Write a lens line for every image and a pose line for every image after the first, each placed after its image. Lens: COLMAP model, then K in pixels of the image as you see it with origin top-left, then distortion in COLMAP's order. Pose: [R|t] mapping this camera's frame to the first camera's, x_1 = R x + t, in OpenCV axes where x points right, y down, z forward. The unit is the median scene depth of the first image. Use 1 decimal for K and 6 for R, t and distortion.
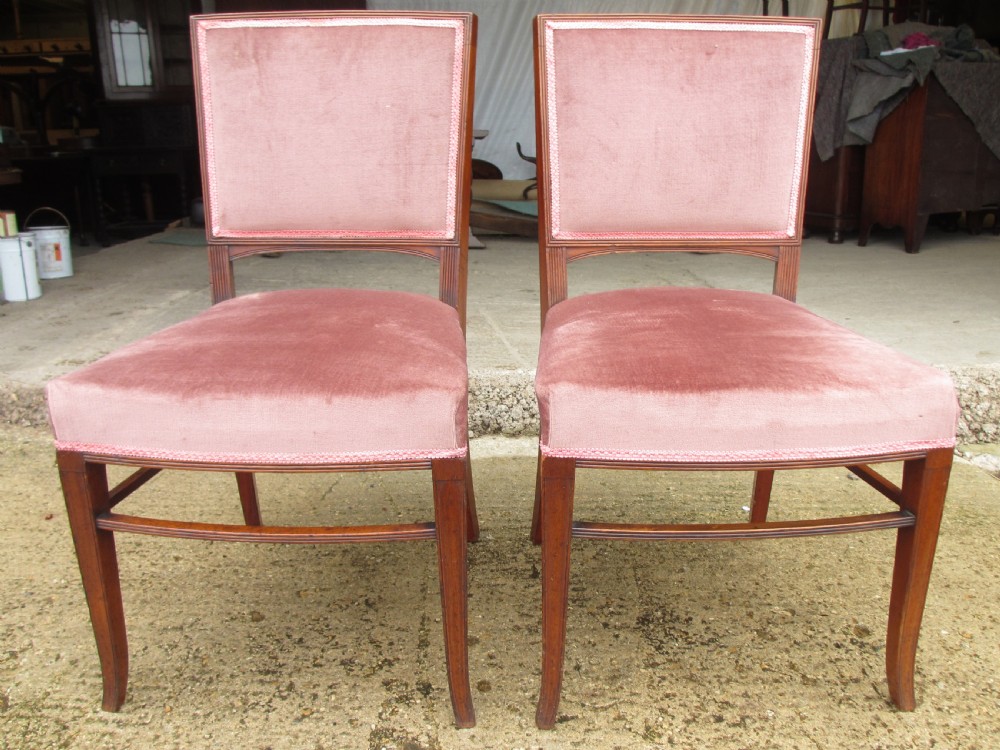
lens RADIAL K [[851.3, 0, 497.8], [0, 851.3, 375.9], [0, 0, 1]] dist [-0.023016, 0.003093]
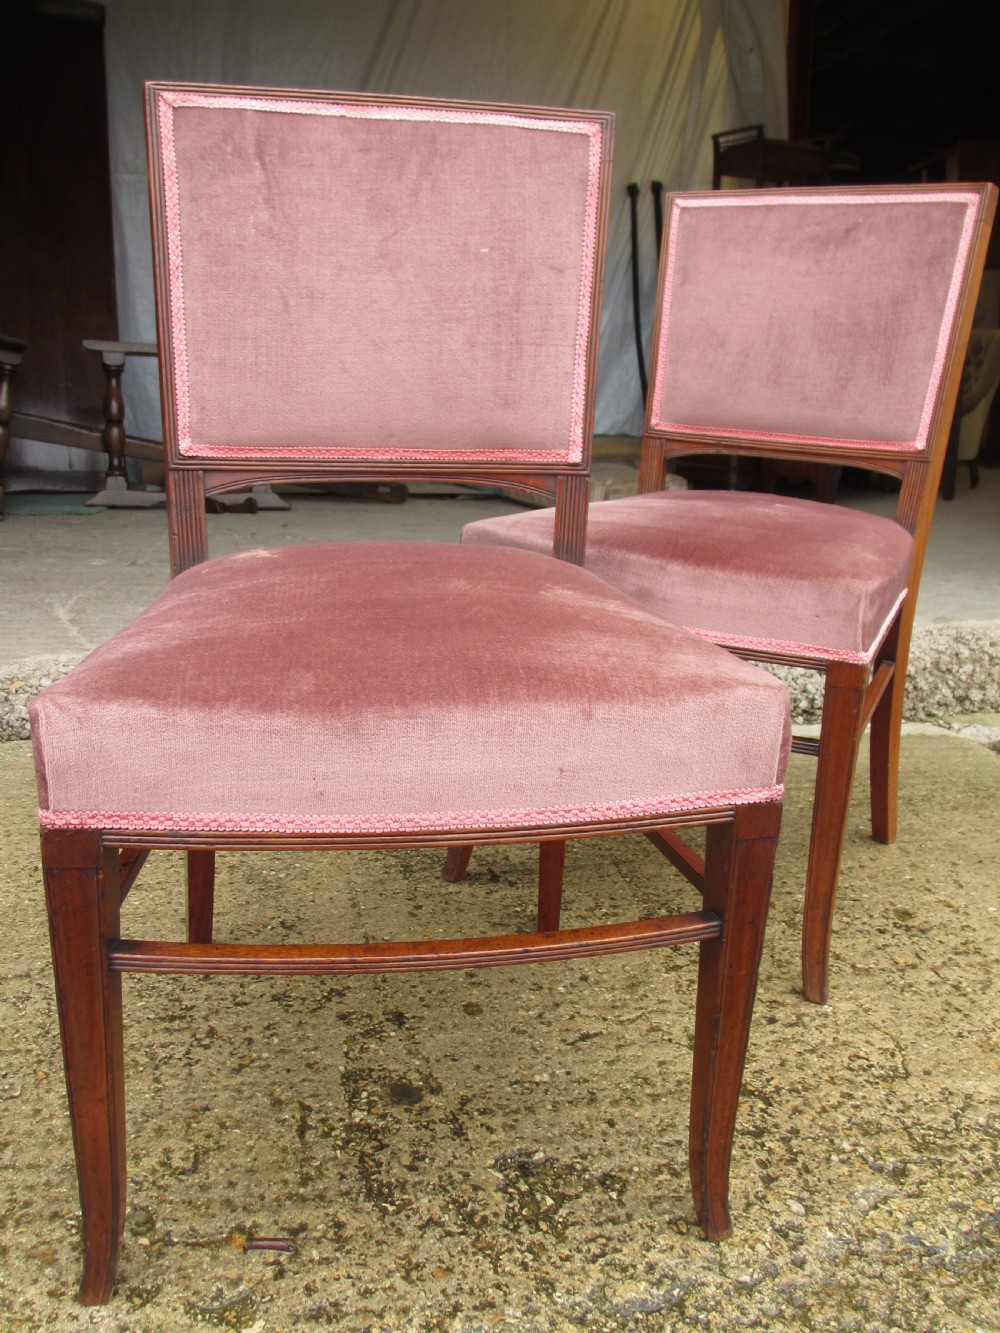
lens RADIAL K [[1134.4, 0, 485.5], [0, 1134.4, 659.7], [0, 0, 1]] dist [-0.024618, 0.001143]
pose [[0.980678, -0.023058, 0.194264, -0.169109], [0.029718, 0.999064, -0.031437, 0.072051], [-0.193357, 0.036602, 0.980445, -0.012152]]
